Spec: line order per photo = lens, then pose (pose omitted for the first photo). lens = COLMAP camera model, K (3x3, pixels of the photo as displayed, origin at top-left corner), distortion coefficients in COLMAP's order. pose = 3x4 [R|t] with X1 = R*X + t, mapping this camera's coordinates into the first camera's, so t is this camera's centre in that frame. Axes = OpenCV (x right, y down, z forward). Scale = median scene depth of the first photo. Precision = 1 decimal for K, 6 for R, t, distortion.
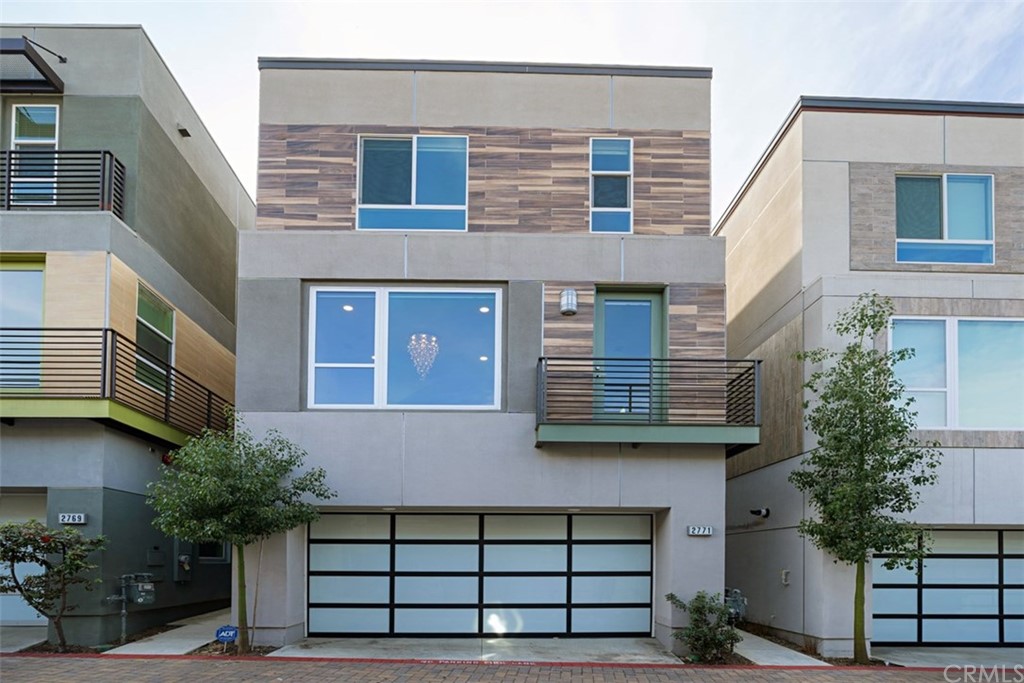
lens RADIAL K [[465.4, 0, 511.7], [0, 465.4, 345.8], [0, 0, 1]] dist [-0.024820, 0.005952]
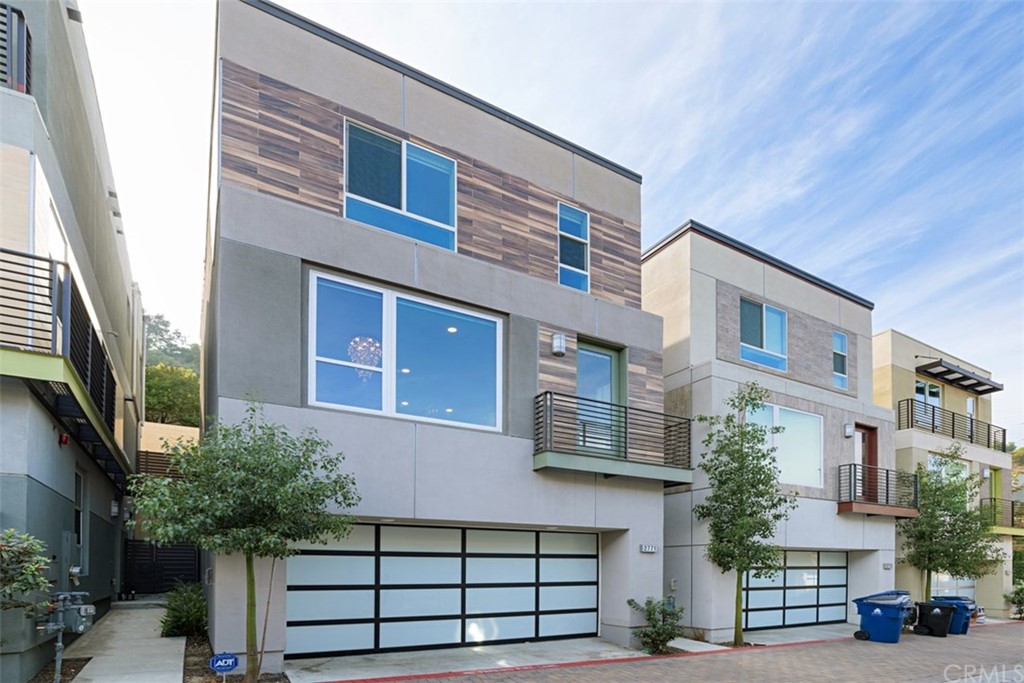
lens RADIAL K [[443.1, 0, 512.2], [0, 443.1, 358.1], [0, 0, 1]] dist [-0.024679, 0.005203]
pose [[0.898903, 0.187175, 0.396155, -0.399283], [-0.180354, 0.982075, -0.054774, 0.018311], [-0.399307, -0.022212, 0.916548, 0.046057]]
